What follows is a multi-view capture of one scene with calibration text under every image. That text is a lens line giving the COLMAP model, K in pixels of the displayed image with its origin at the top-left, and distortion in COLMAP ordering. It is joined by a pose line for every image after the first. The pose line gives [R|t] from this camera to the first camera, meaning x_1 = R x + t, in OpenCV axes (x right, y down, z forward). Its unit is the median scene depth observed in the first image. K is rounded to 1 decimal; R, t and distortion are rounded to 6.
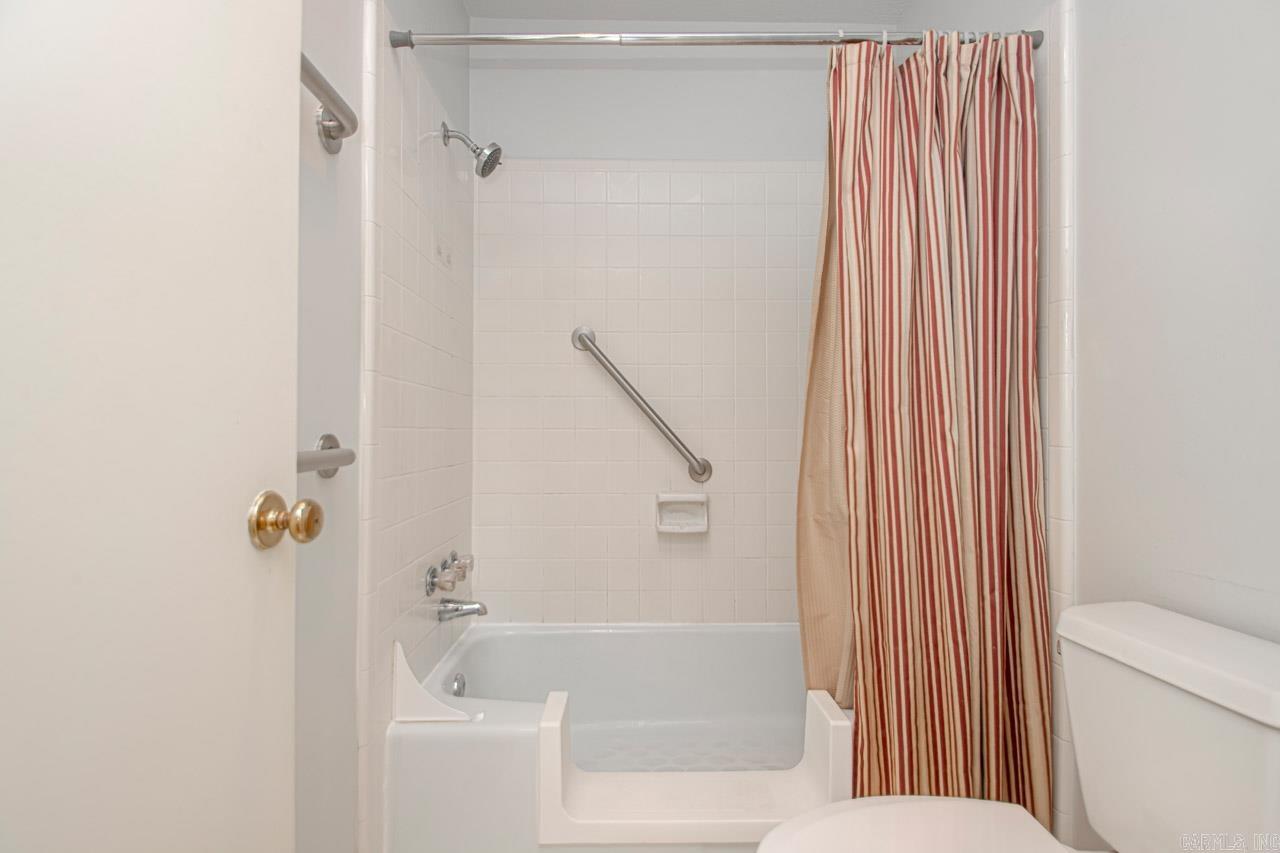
lens RADIAL K [[605.0, 0, 651.1], [0, 605.0, 425.9], [0, 0, 1]] dist [0.014107, -0.014589]
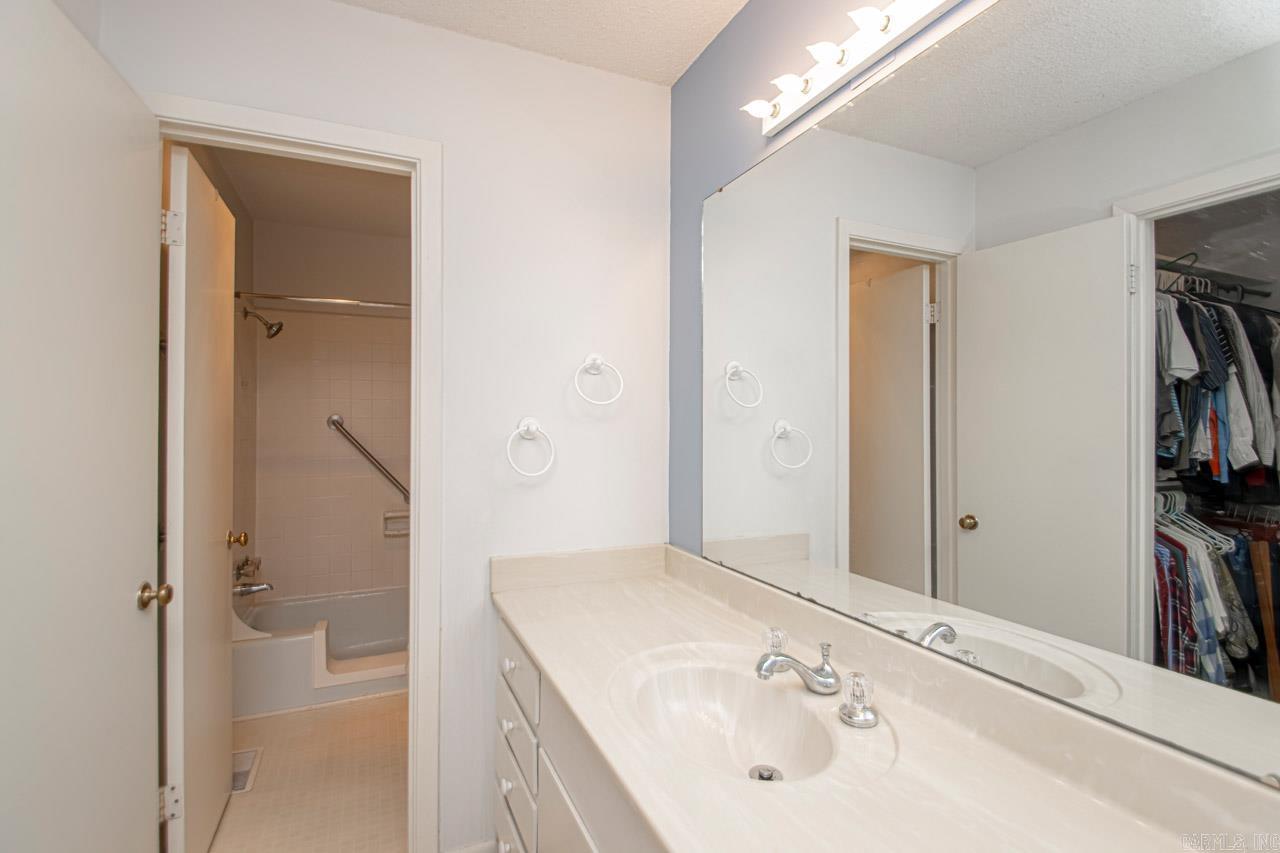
lens RADIAL K [[605.0, 0, 651.1], [0, 605.0, 425.9], [0, 0, 1]] dist [0.014107, -0.014589]
pose [[0.929113, -0.002469, 0.369788, 0.094338], [0.000107, 0.999979, 0.006410, -0.173513], [-0.369796, -0.005916, 0.929094, -1.039361]]
